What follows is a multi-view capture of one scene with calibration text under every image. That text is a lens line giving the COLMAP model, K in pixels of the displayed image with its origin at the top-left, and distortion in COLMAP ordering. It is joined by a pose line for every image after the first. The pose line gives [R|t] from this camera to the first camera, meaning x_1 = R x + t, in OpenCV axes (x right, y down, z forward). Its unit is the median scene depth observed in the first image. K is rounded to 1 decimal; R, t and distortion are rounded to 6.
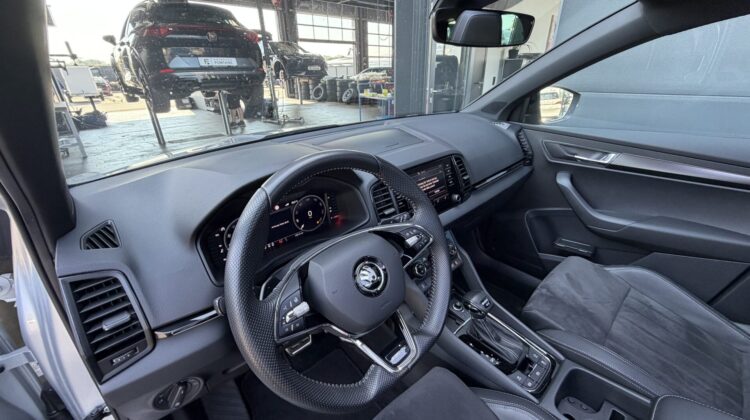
lens RADIAL K [[304.2, 0, 369.0], [0, 304.2, 211.2], [0, 0, 1]] dist [0.002588, -0.000173]
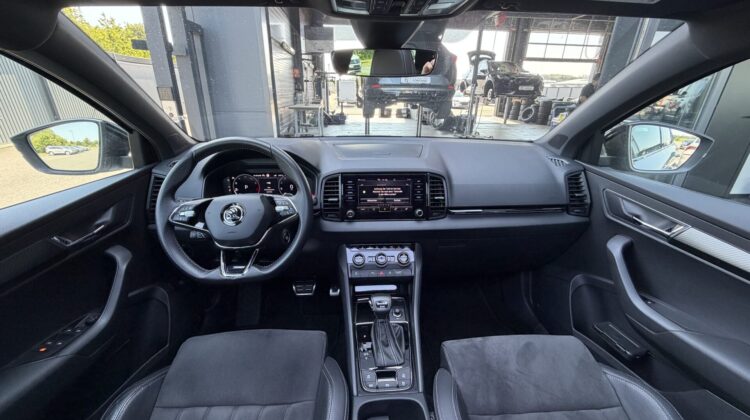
lens RADIAL K [[304.2, 0, 372.4], [0, 304.2, 210.5], [0, 0, 1]] dist [0.002588, -0.000173]
pose [[0.772218, 0.268801, -0.575696, 0.519602], [-0.297438, 0.953619, 0.046286, -0.035570], [0.561436, 0.135491, 0.816352, 0.029945]]
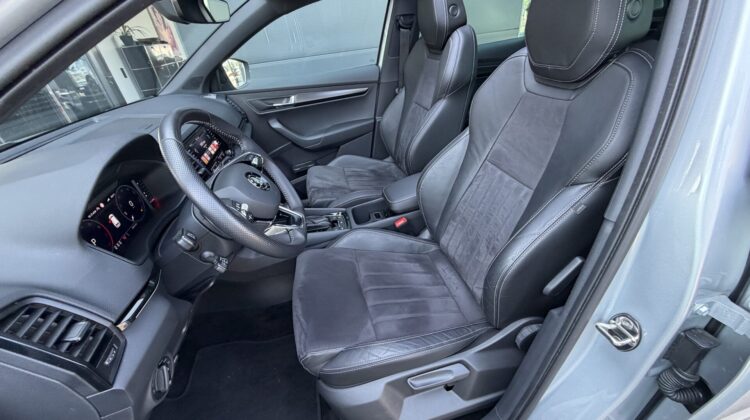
lens RADIAL K [[304.2, 0, 377.0], [0, 304.2, 211.2], [0, 0, 1]] dist [0.002588, -0.000173]
pose [[0.483652, -0.482054, 0.730551, -0.294375], [0.454544, 0.851622, 0.261018, 0.072283], [-0.747978, 0.205825, 0.631003, -0.114084]]
